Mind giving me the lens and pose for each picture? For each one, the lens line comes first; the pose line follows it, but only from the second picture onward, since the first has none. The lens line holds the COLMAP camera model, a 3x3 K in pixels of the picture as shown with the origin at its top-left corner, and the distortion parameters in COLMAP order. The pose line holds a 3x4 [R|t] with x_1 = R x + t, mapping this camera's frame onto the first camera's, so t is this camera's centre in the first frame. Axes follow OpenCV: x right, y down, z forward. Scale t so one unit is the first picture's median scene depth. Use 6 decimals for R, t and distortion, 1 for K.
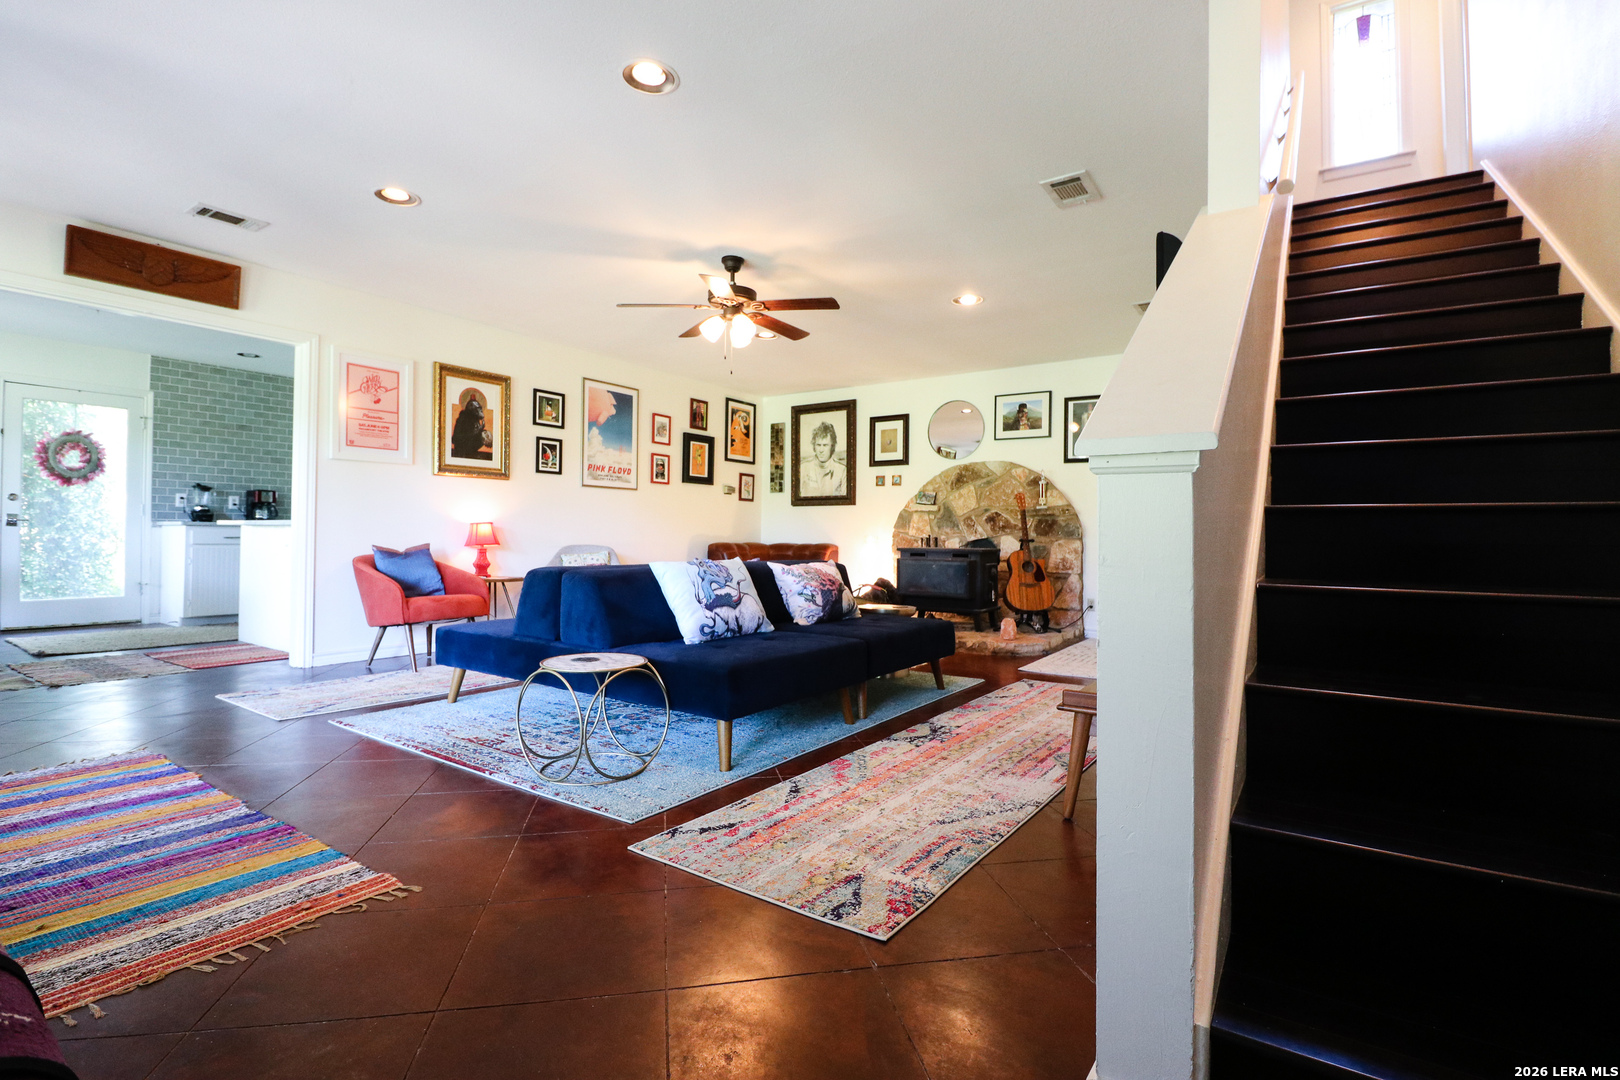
lens RADIAL K [[754.0, 0, 813.5], [0, 754.0, 535.0], [0, 0, 1]] dist [-0.013132, -0.001393]
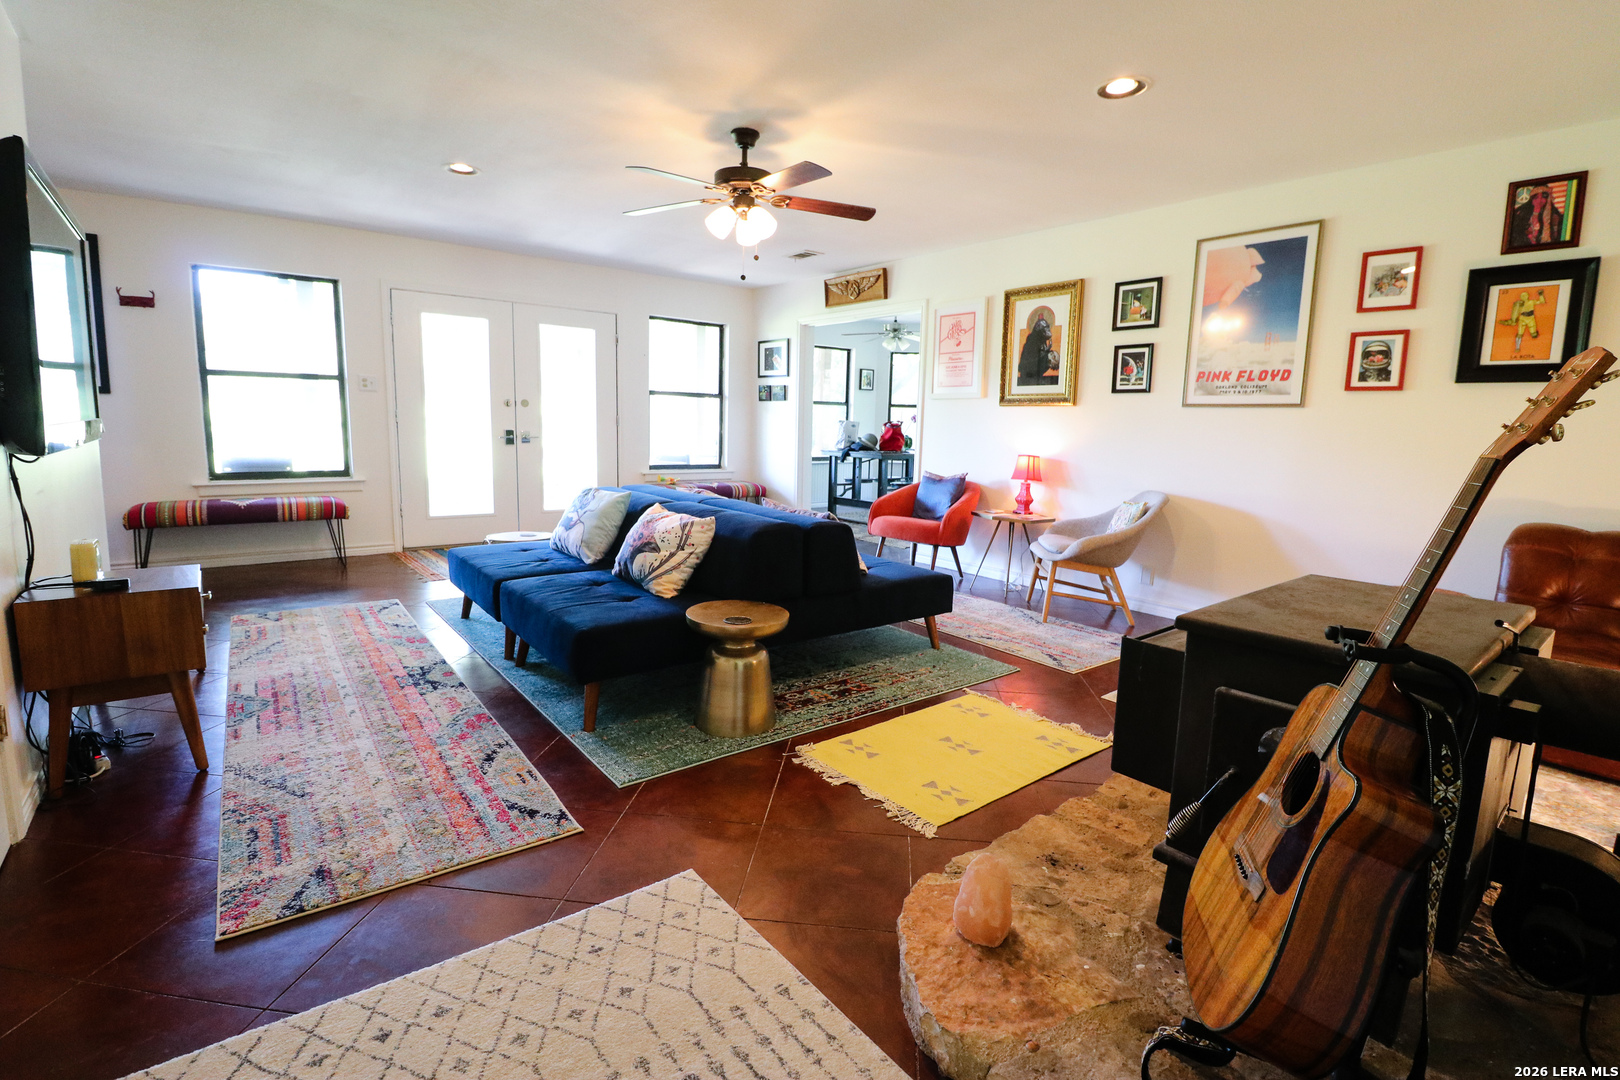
lens RADIAL K [[754.0, 0, 813.5], [0, 754.0, 535.0], [0, 0, 1]] dist [-0.013132, -0.001393]
pose [[-0.308540, 0.123917, -0.943105, 0.513641], [-0.026785, 0.989953, 0.138836, -0.039484], [0.950834, 0.068097, -0.302121, 1.009695]]
